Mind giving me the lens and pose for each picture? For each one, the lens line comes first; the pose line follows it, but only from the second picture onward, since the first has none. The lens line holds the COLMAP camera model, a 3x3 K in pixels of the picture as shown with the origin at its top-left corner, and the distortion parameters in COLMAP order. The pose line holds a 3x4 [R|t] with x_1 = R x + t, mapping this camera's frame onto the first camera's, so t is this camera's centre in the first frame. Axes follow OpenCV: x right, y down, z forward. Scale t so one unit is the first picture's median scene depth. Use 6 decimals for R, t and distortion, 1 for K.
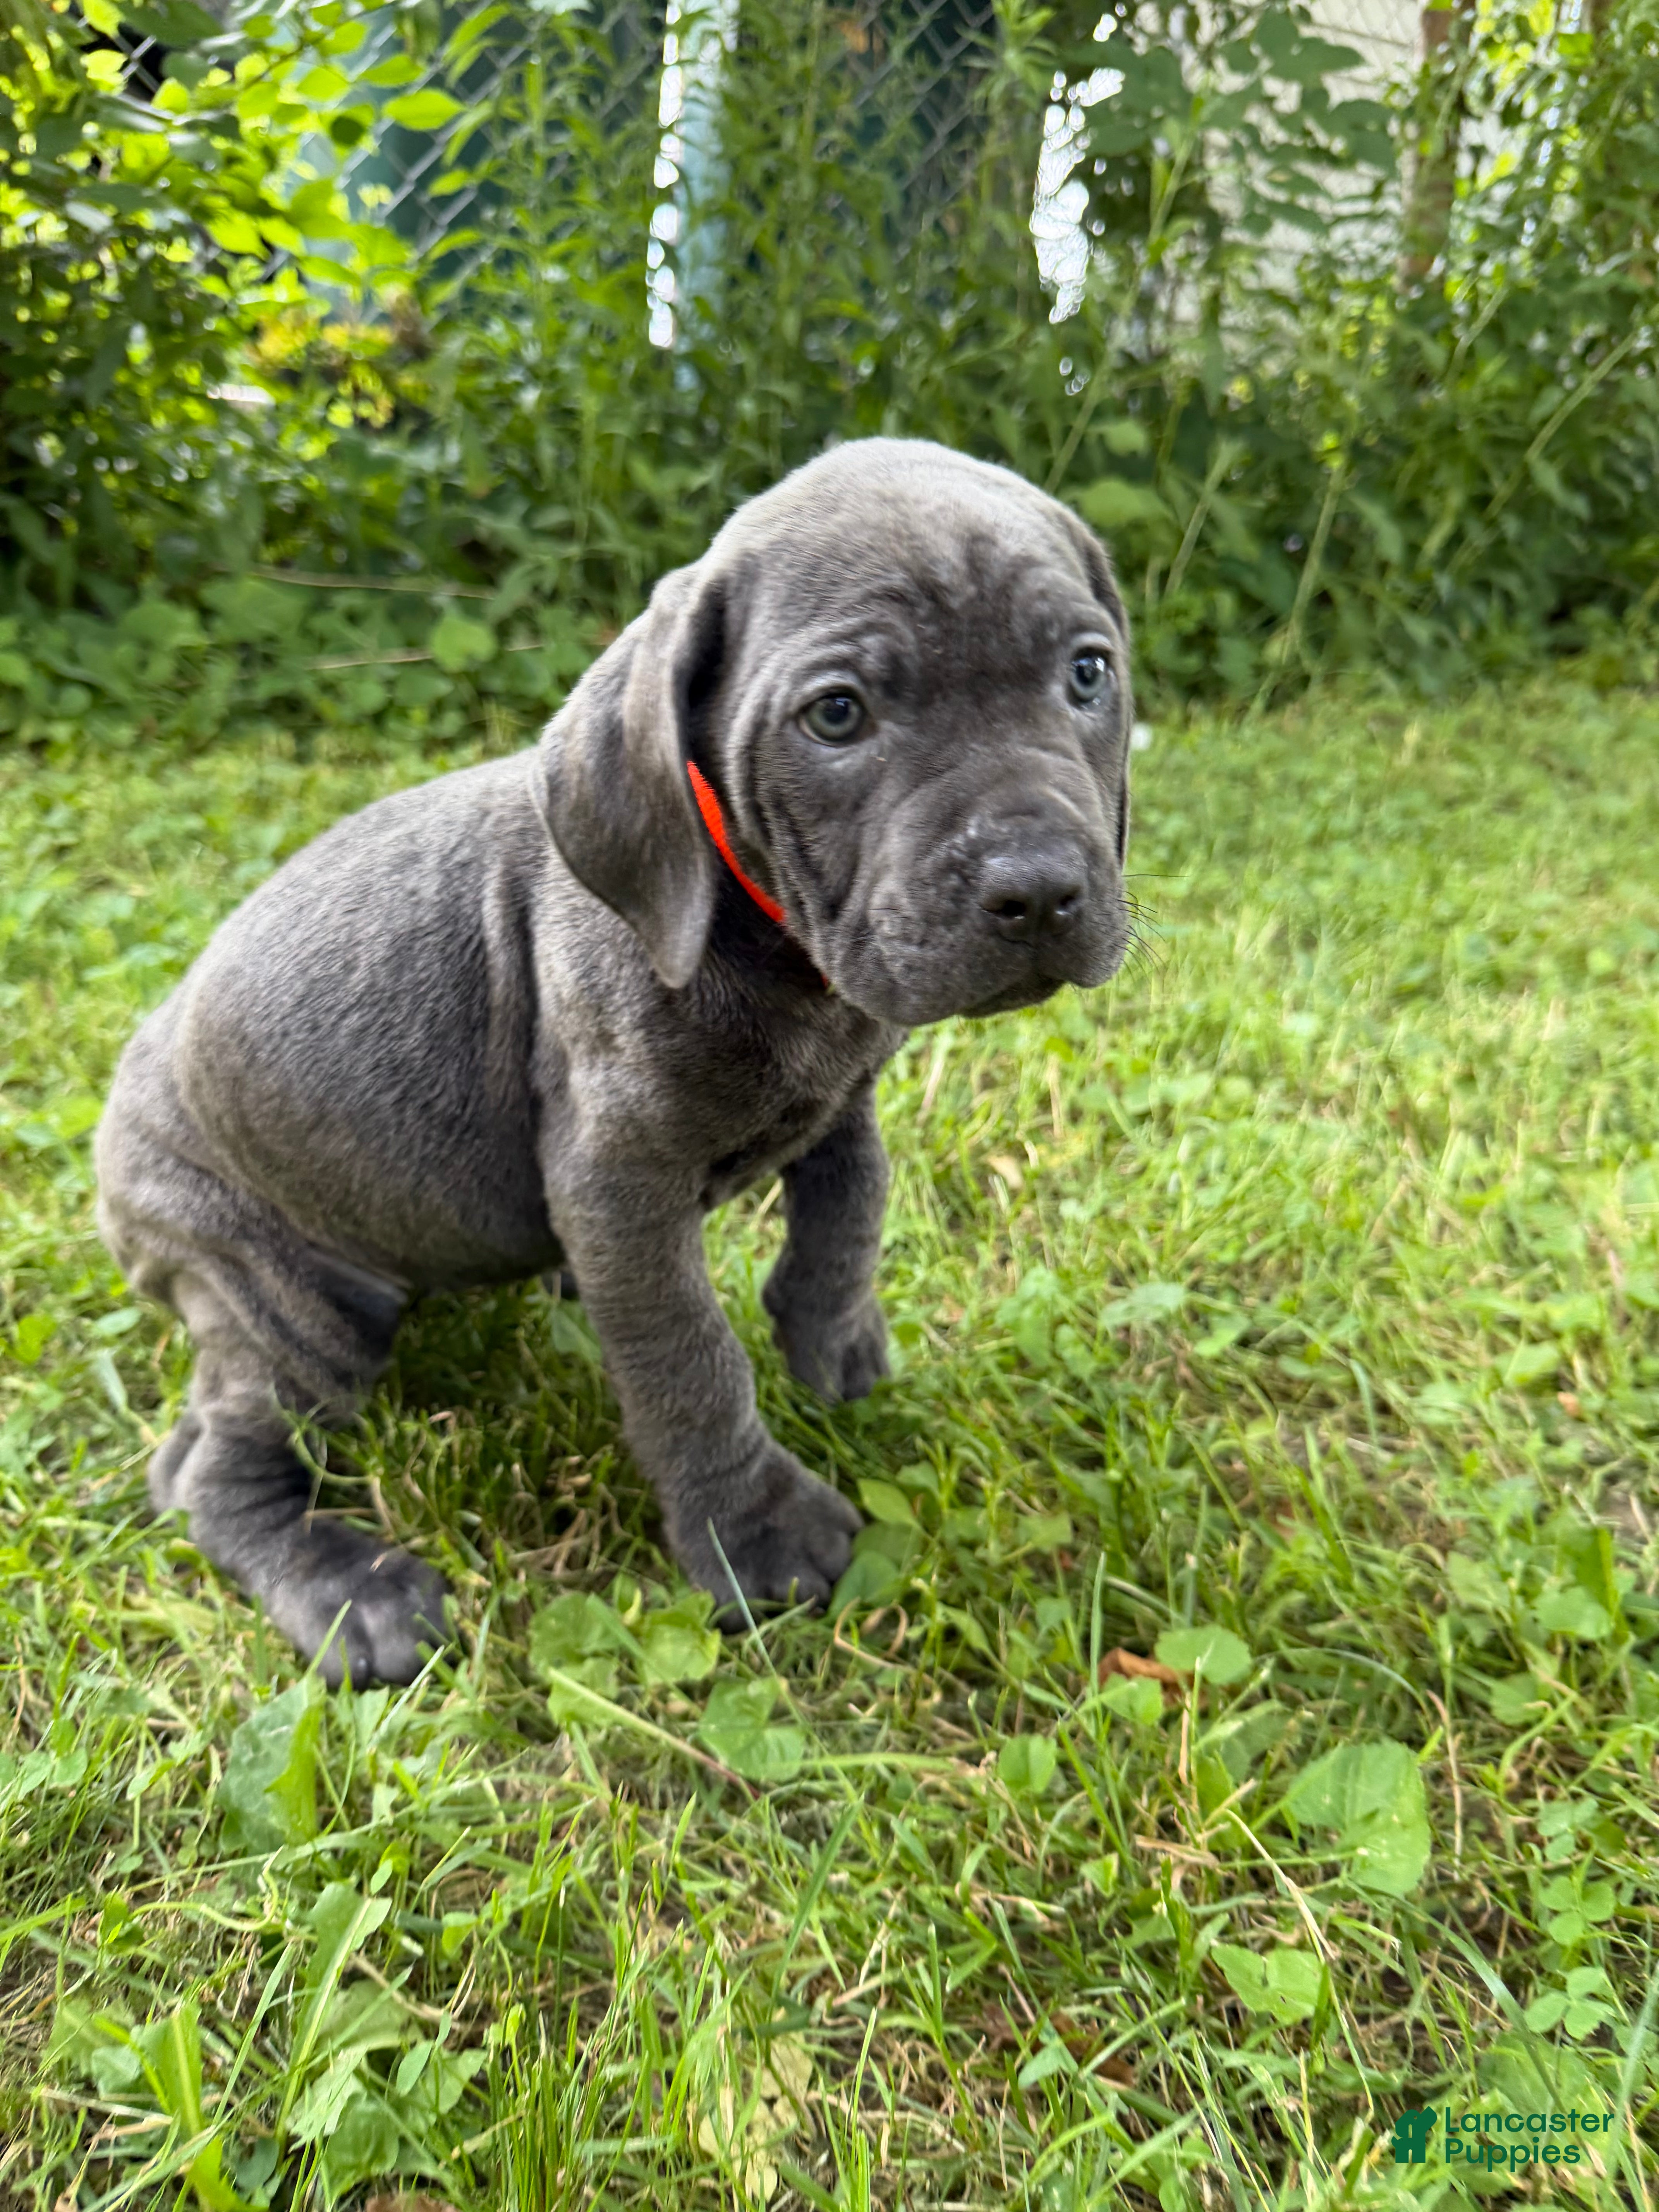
lens RADIAL K [[1669.4, 0, 830.8], [0, 1669.4, 1093.4], [0, 0, 1]] dist [-0.008058, -0.003248]
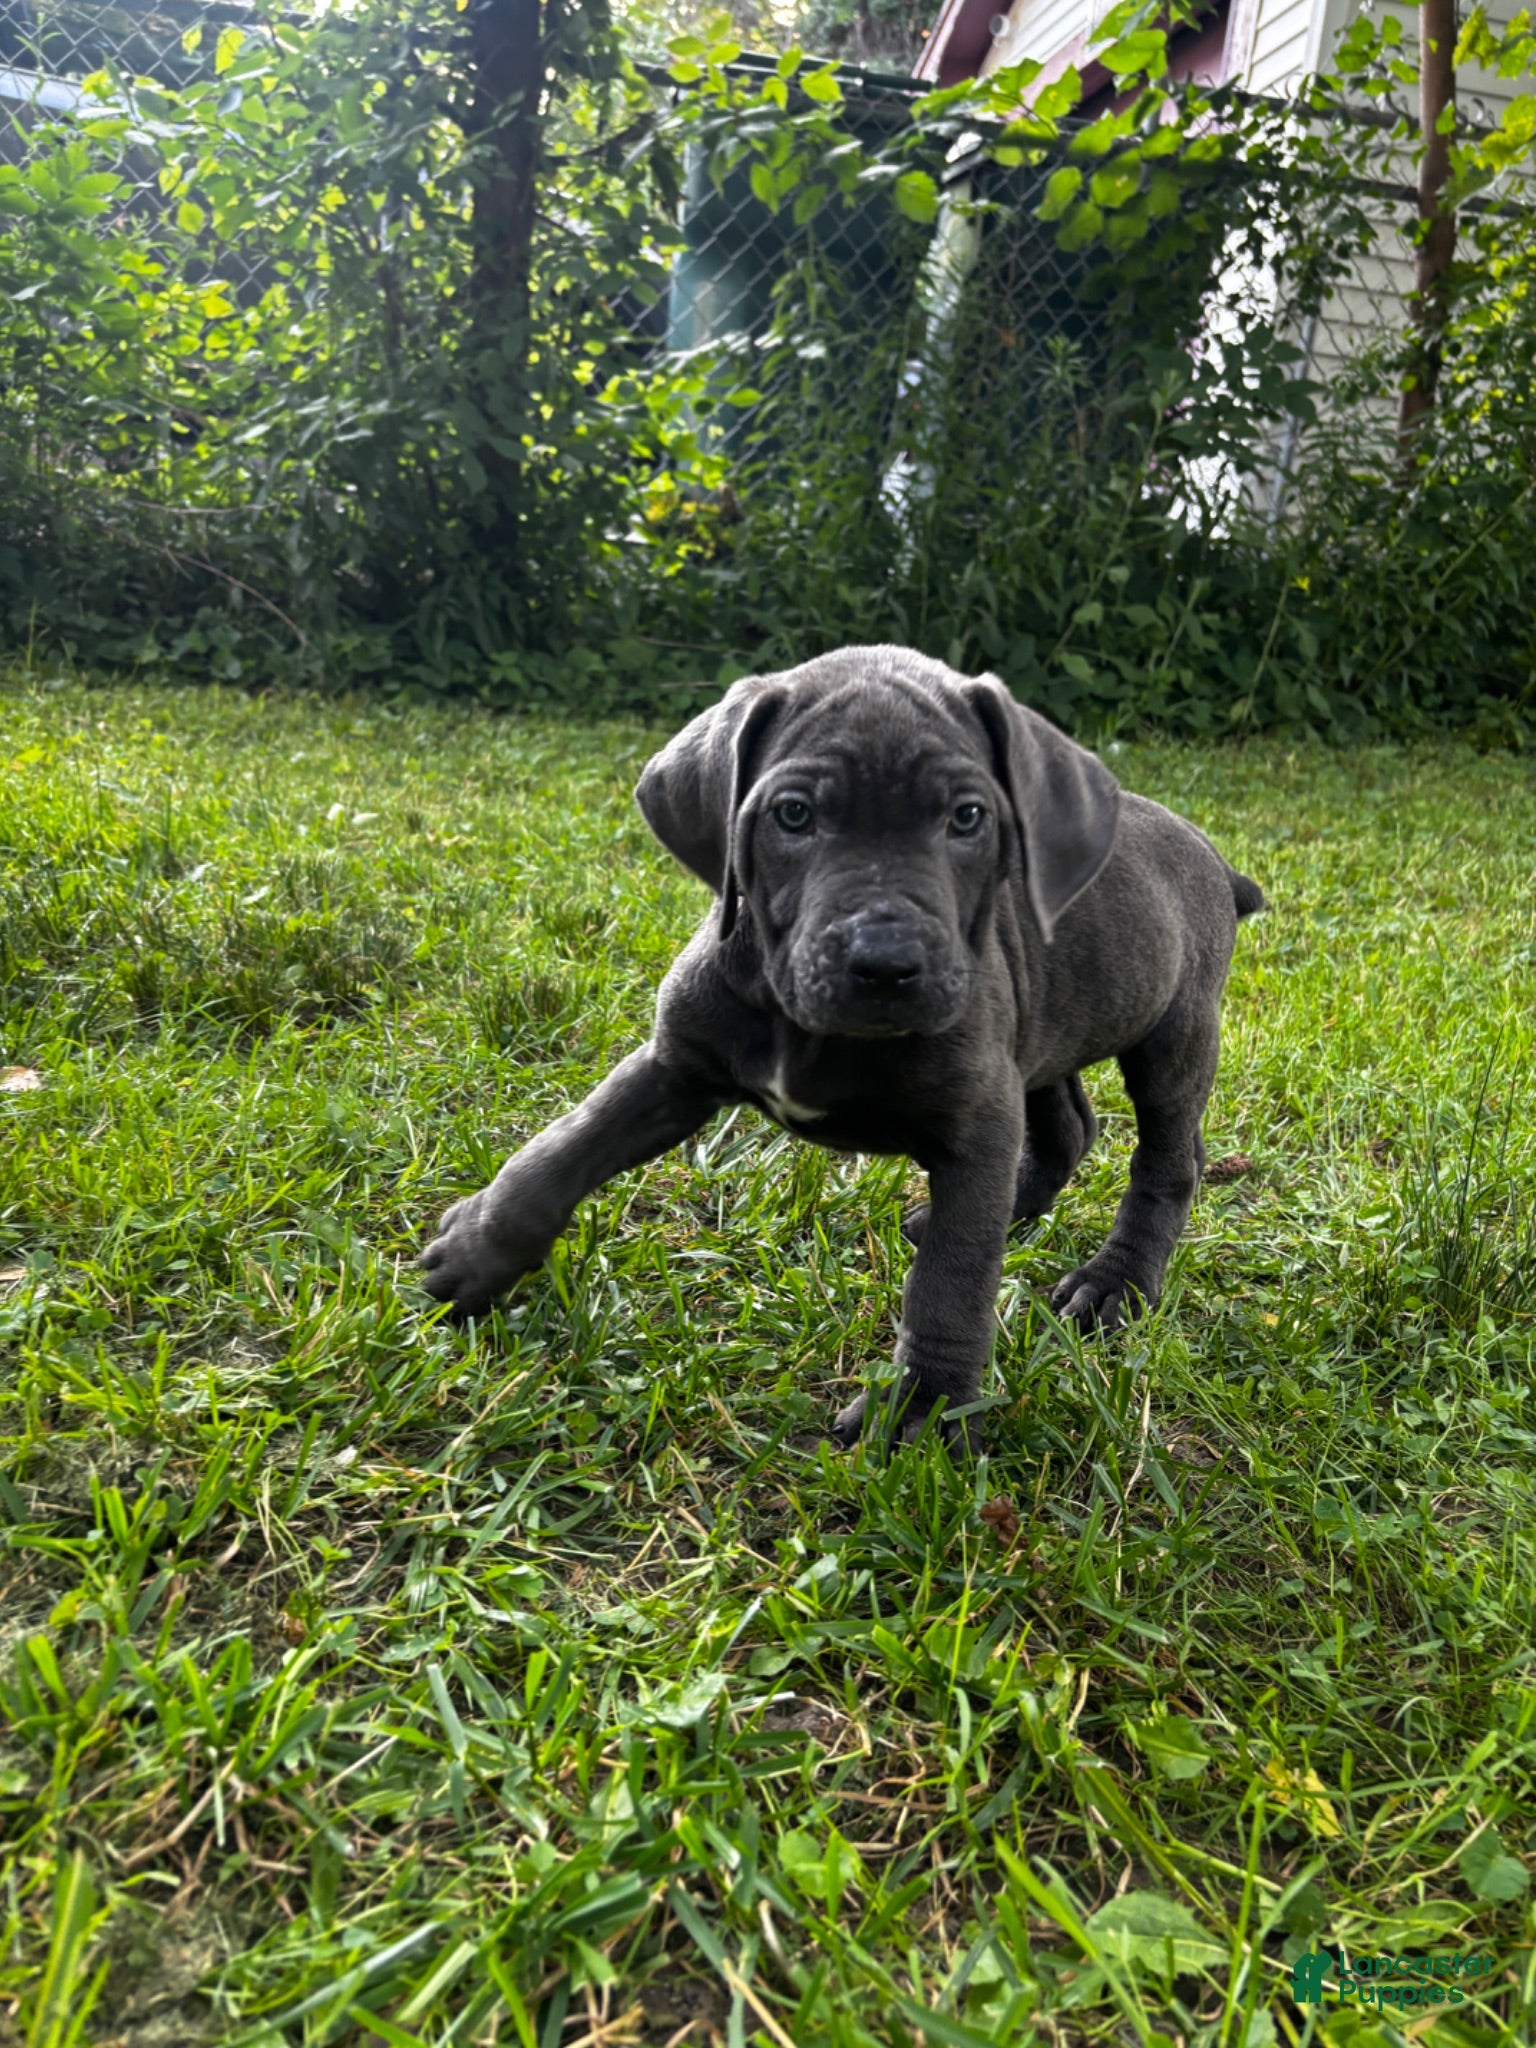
lens RADIAL K [[1610.4, 0, 768.0], [0, 1610.4, 1024.0], [0, 0, 1]] dist [0.042499, -0.003661]
pose [[0.973471, 0.088450, -0.211021, 0.194987], [-0.106646, 0.991354, -0.076441, 0.208235], [0.202435, 0.096918, 0.974488, -0.600512]]
